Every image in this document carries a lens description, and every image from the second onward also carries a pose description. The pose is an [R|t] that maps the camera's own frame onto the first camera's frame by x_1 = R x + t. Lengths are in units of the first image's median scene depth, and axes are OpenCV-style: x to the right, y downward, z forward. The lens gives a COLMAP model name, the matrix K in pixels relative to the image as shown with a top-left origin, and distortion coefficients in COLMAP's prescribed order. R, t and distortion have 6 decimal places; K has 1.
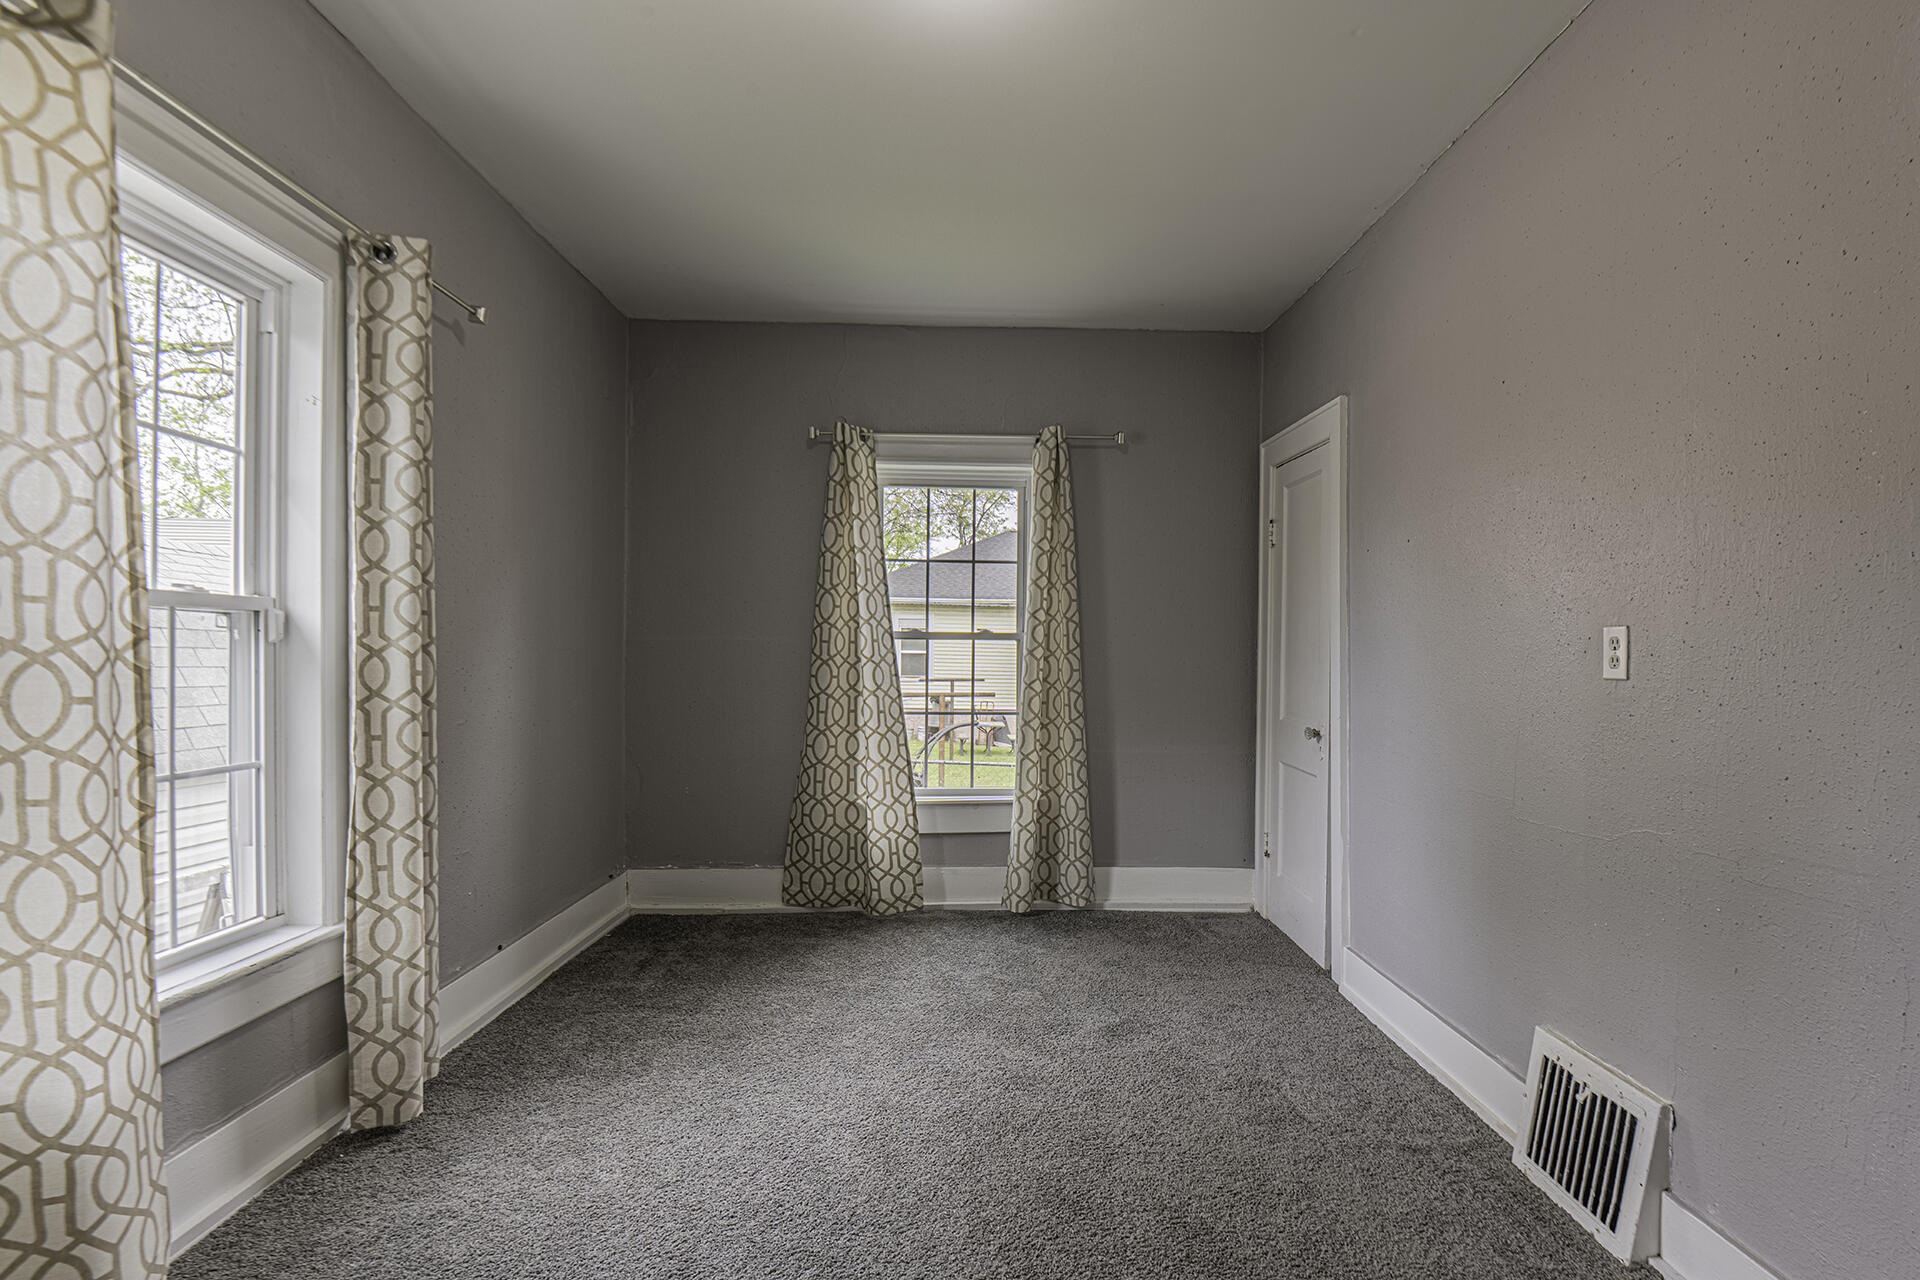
lens RADIAL K [[886.2, 0, 987.3], [0, 886.2, 664.3], [0, 0, 1]] dist [0.000086, -0.011145]
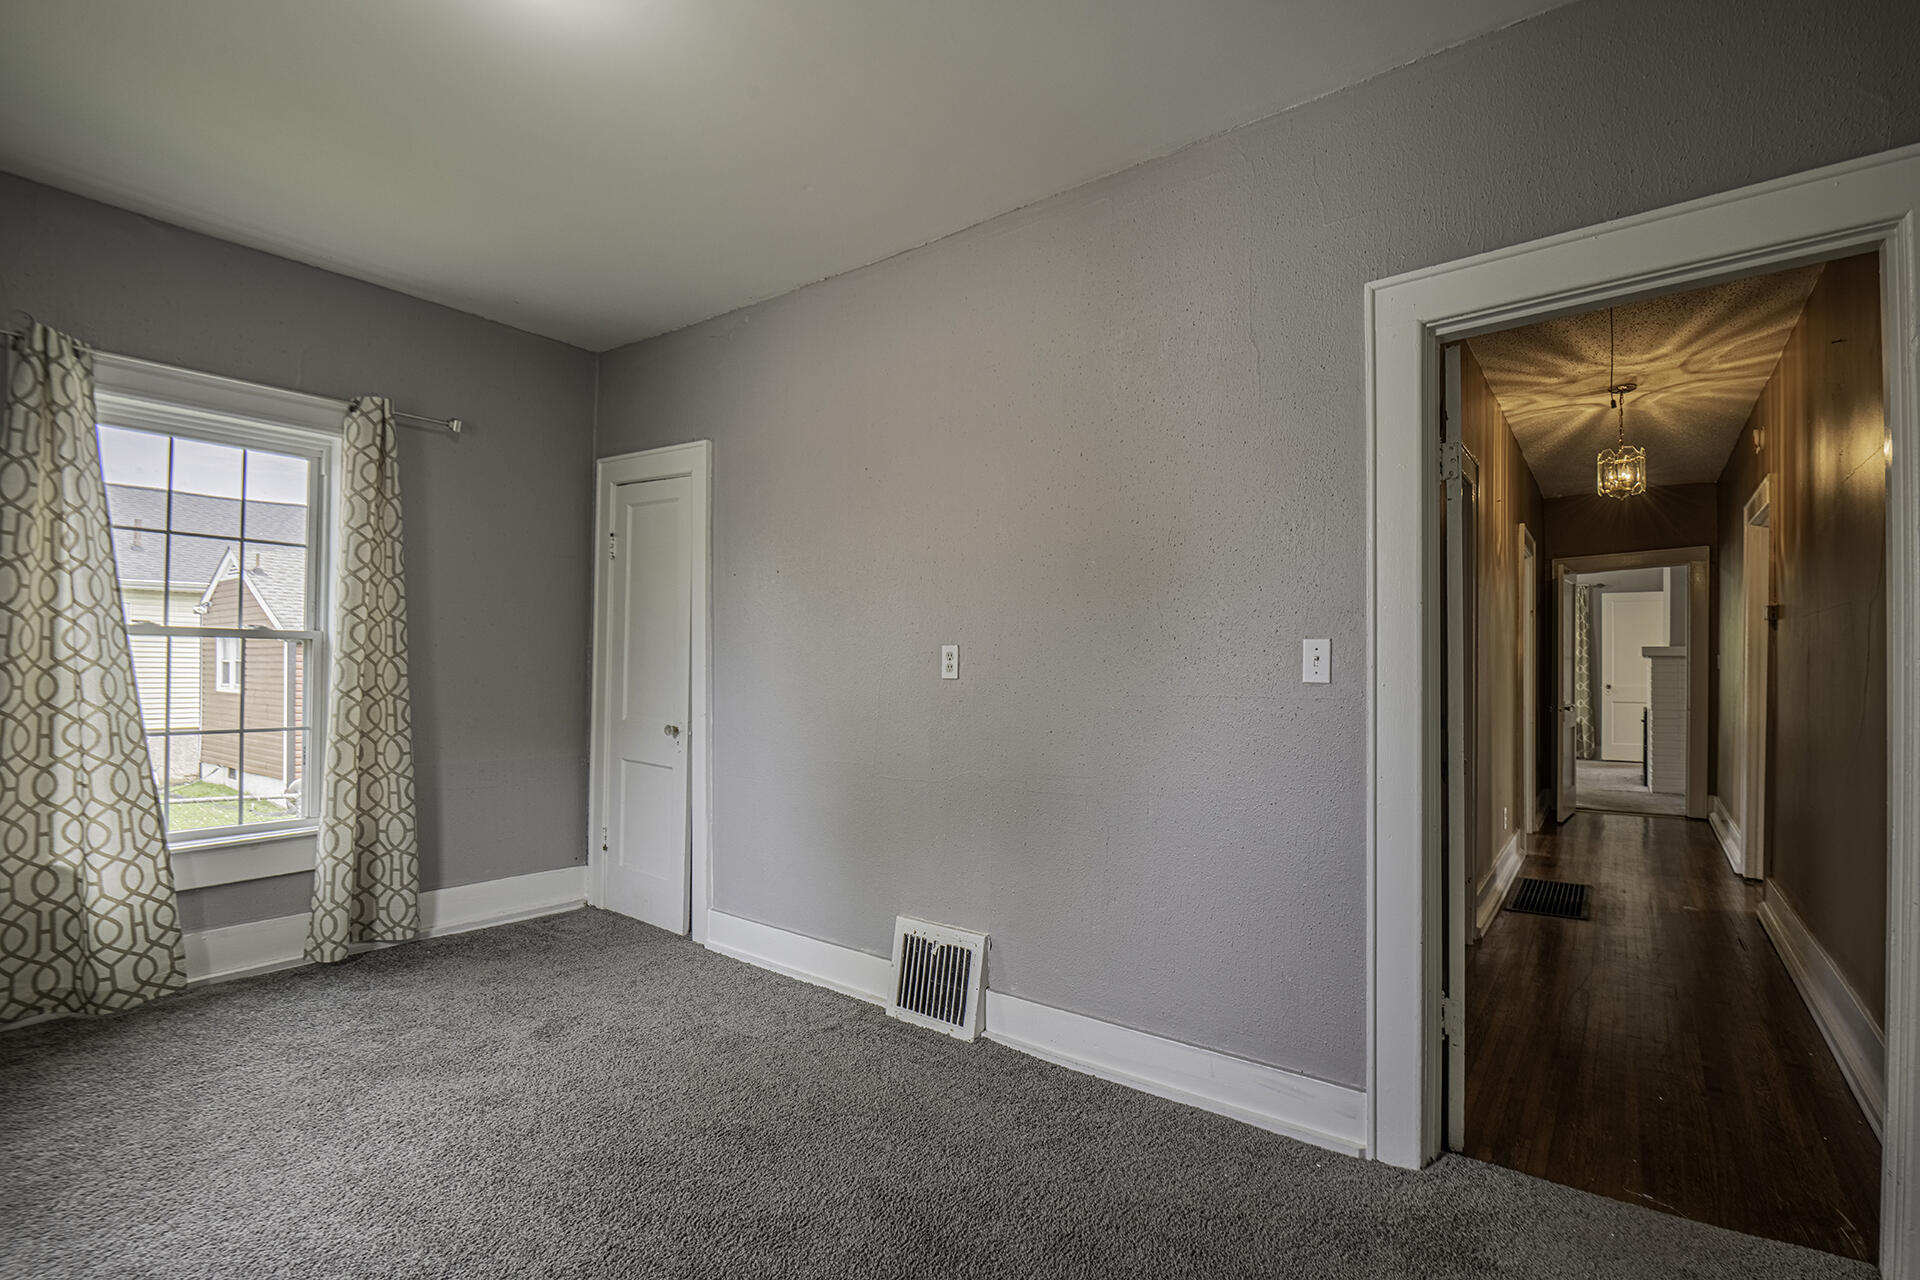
lens RADIAL K [[886.2, 0, 987.3], [0, 886.2, 664.3], [0, 0, 1]] dist [0.000086, -0.011145]
pose [[0.617230, 0.002355, 0.786779, -0.241860], [-0.000118, 0.999996, -0.002901, -0.002146], [-0.786783, 0.001698, 0.617228, -0.013308]]
